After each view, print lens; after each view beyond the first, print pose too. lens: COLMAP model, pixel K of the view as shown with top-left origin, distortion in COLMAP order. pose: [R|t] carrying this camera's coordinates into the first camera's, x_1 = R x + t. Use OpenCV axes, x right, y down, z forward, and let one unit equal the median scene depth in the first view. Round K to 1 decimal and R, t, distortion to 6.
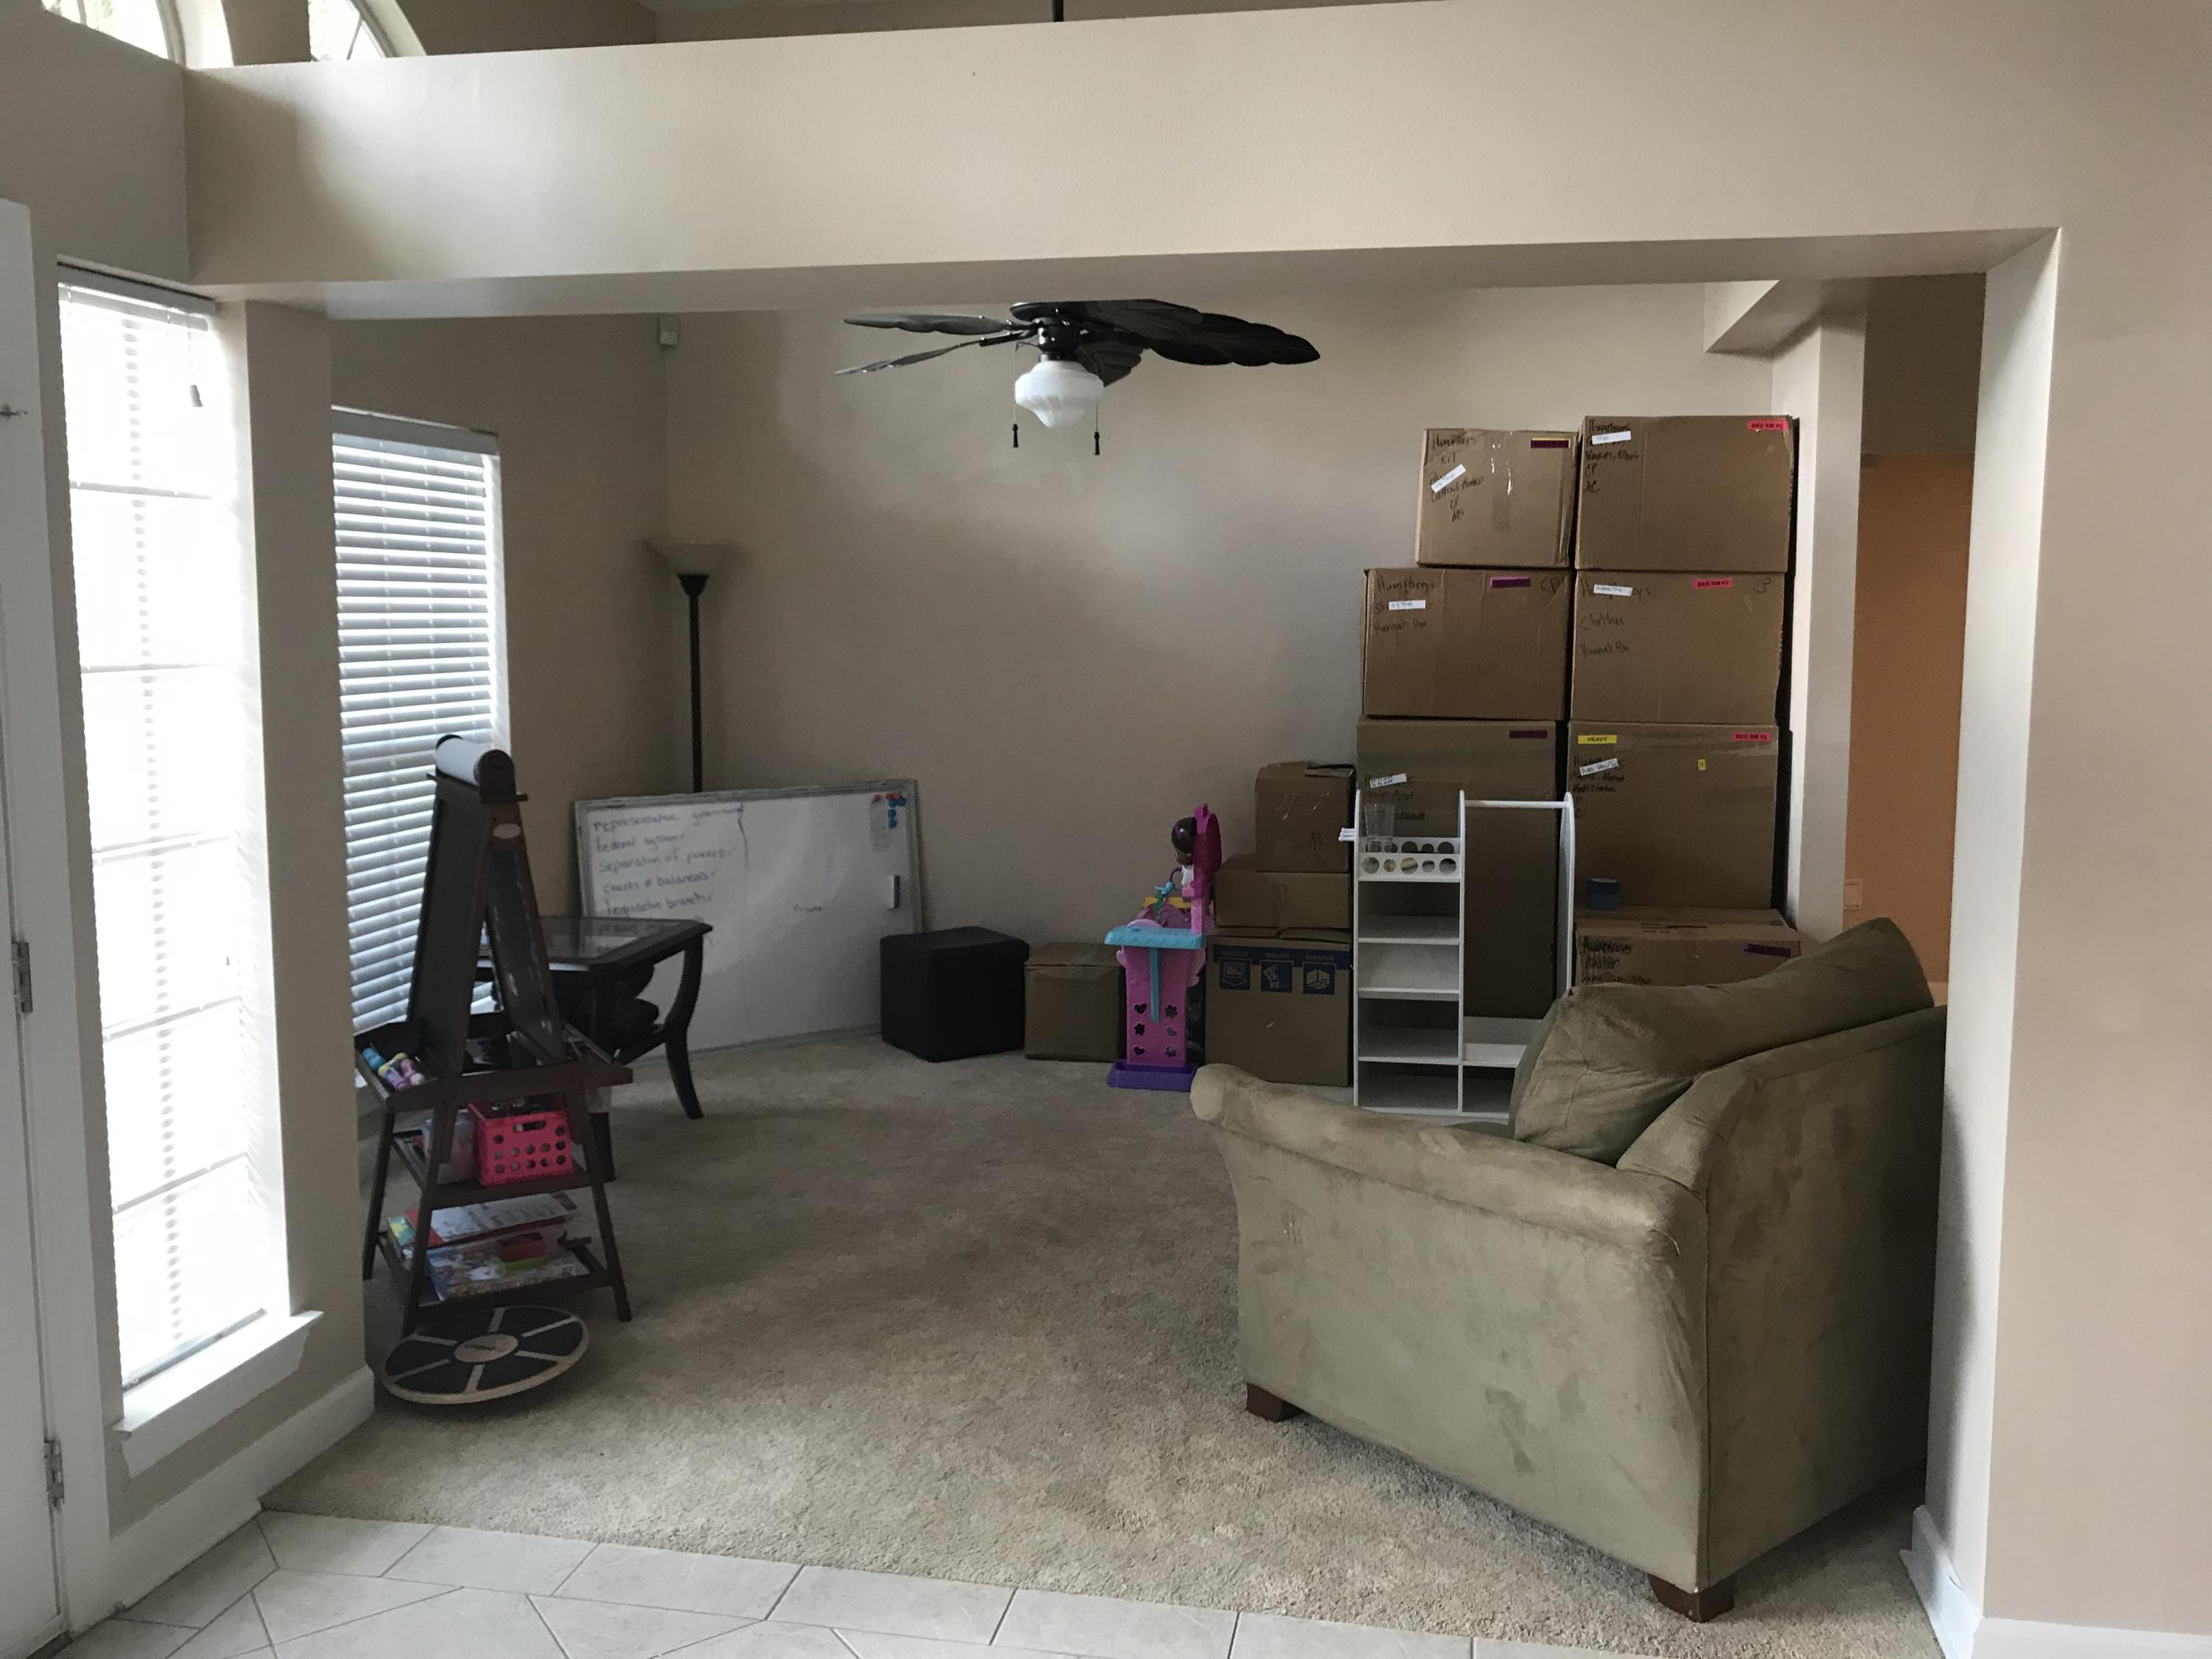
lens RADIAL K [[1813.6, 0, 1106.0], [0, 1813.6, 829.5], [0, 0, 1]] dist [-0.009729, 0.001497]
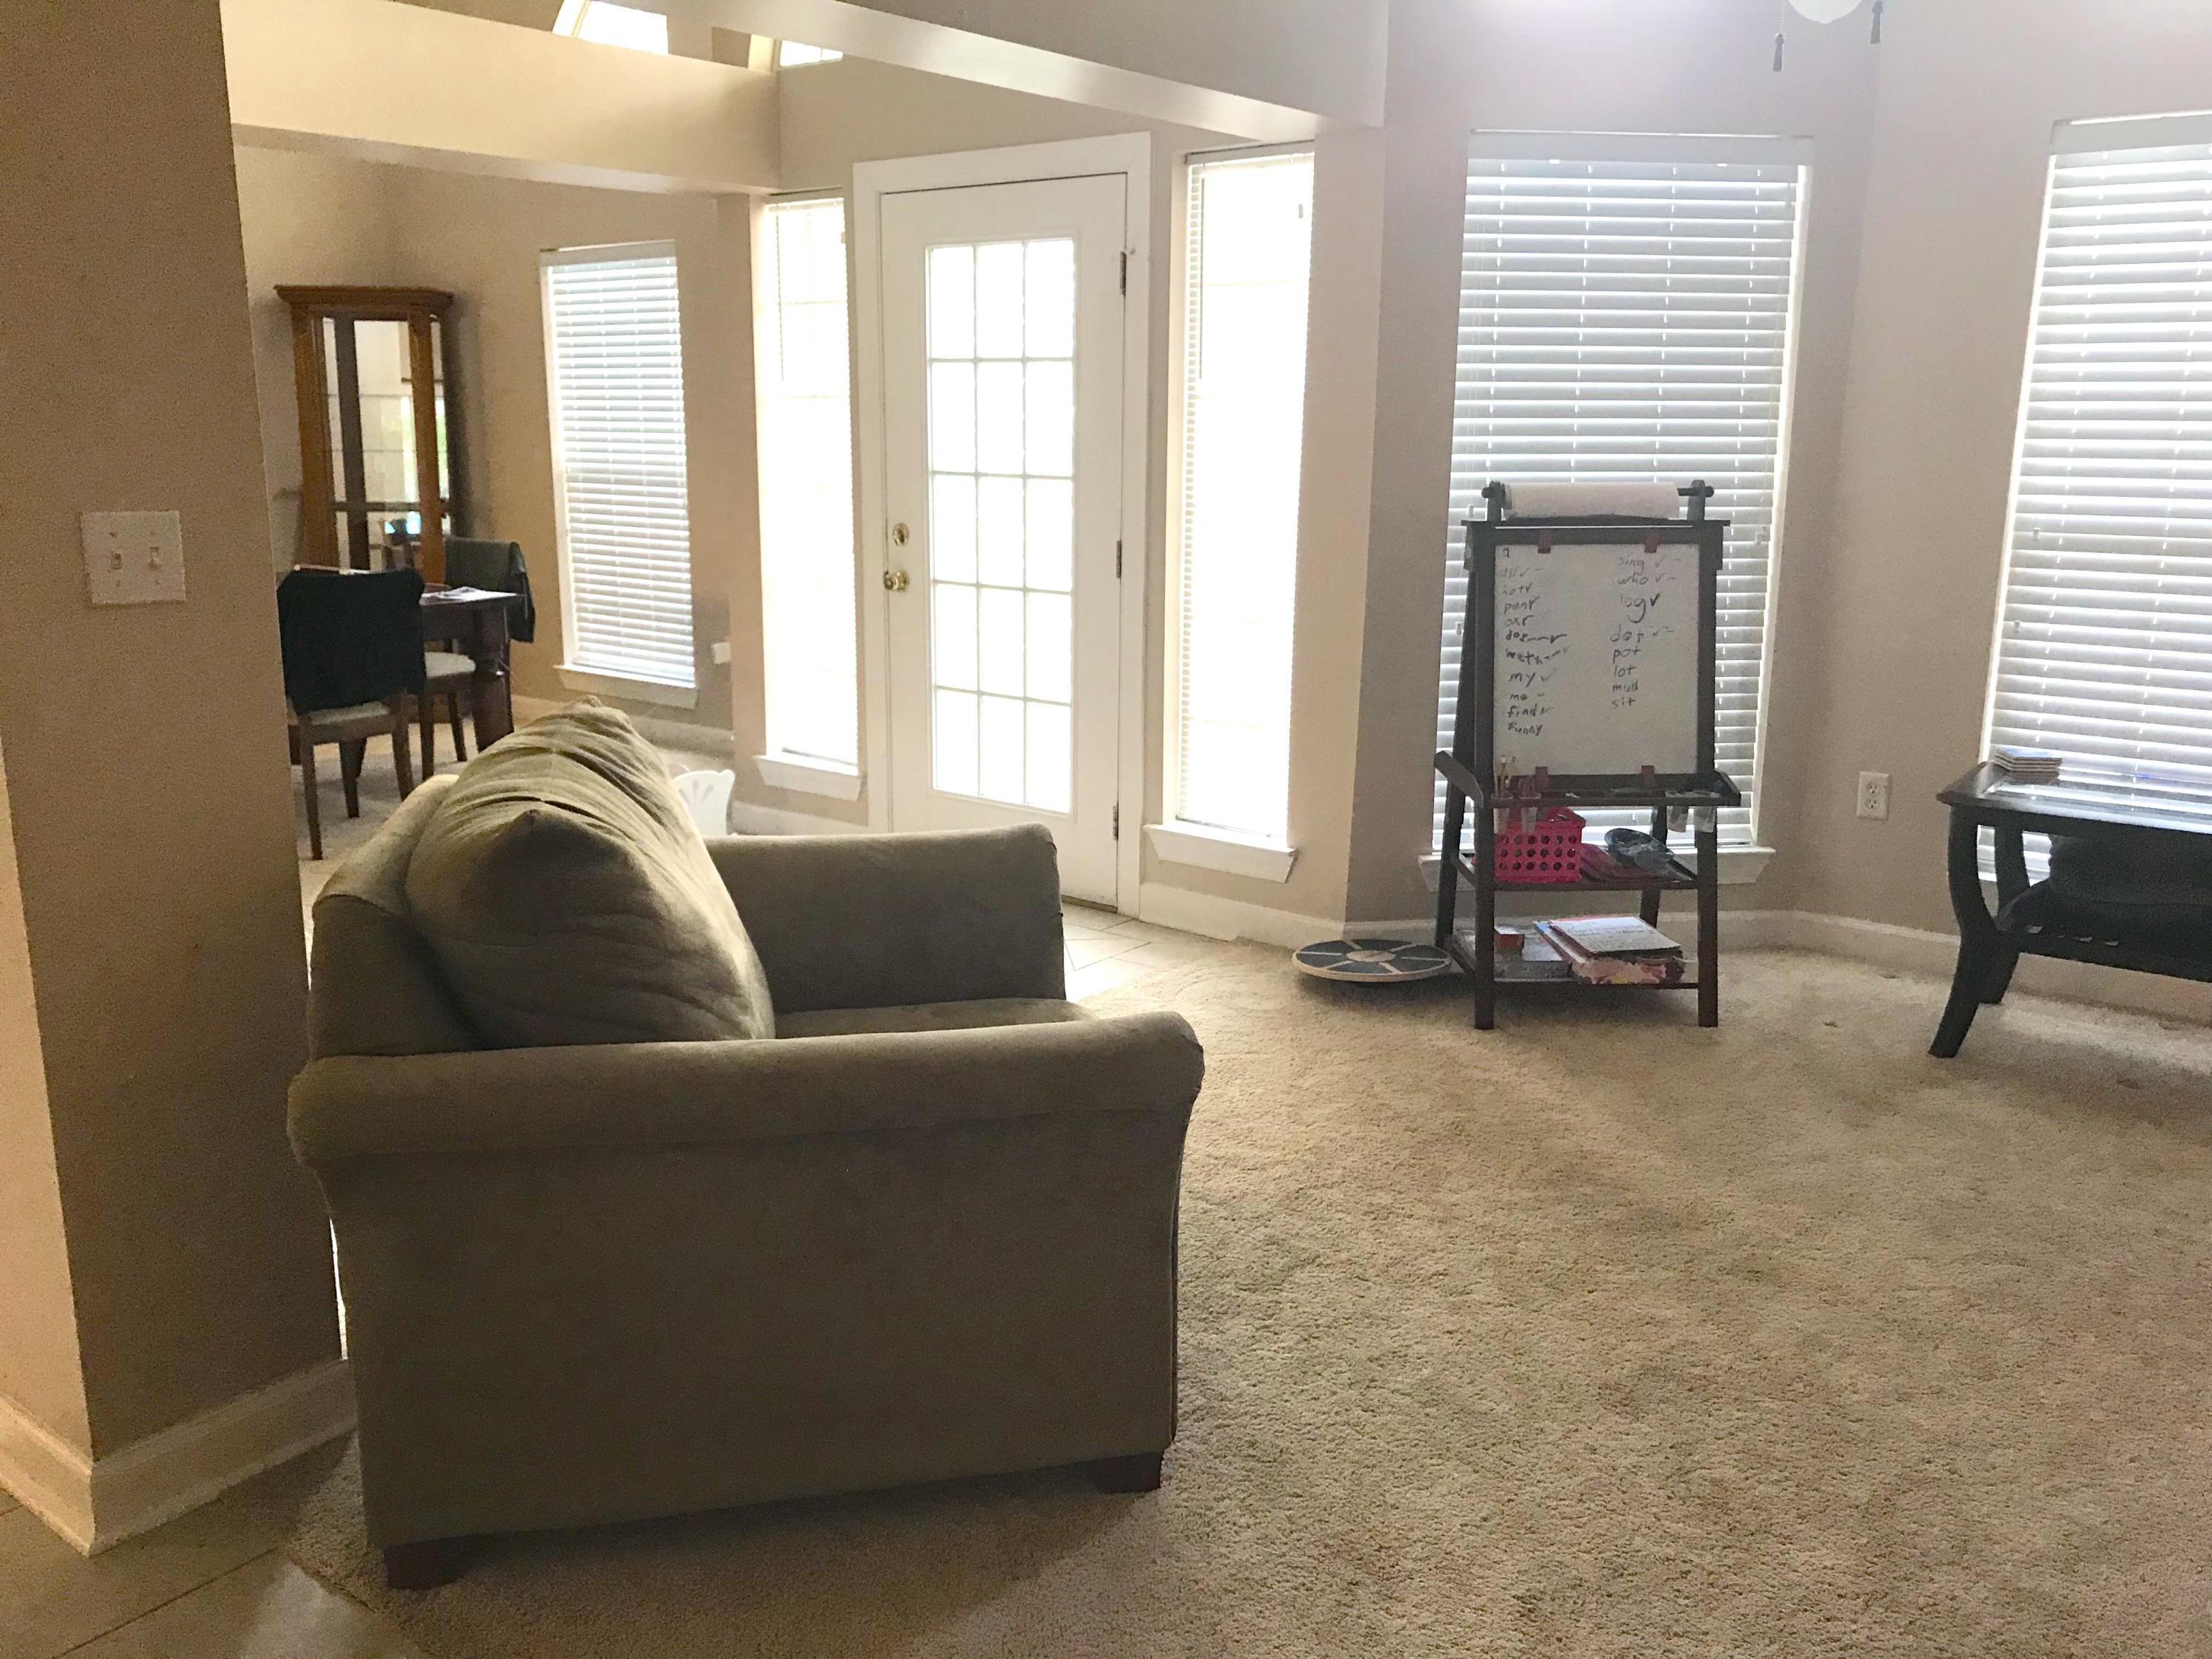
lens RADIAL K [[1813.6, 0, 1106.0], [0, 1813.6, 829.5], [0, 0, 1]] dist [-0.009729, 0.001497]
pose [[-0.463472, 0.203532, -0.862420, 0.800399], [-0.103781, 0.954097, 0.280941, -0.130059], [0.880013, 0.219711, -0.421074, 1.332704]]
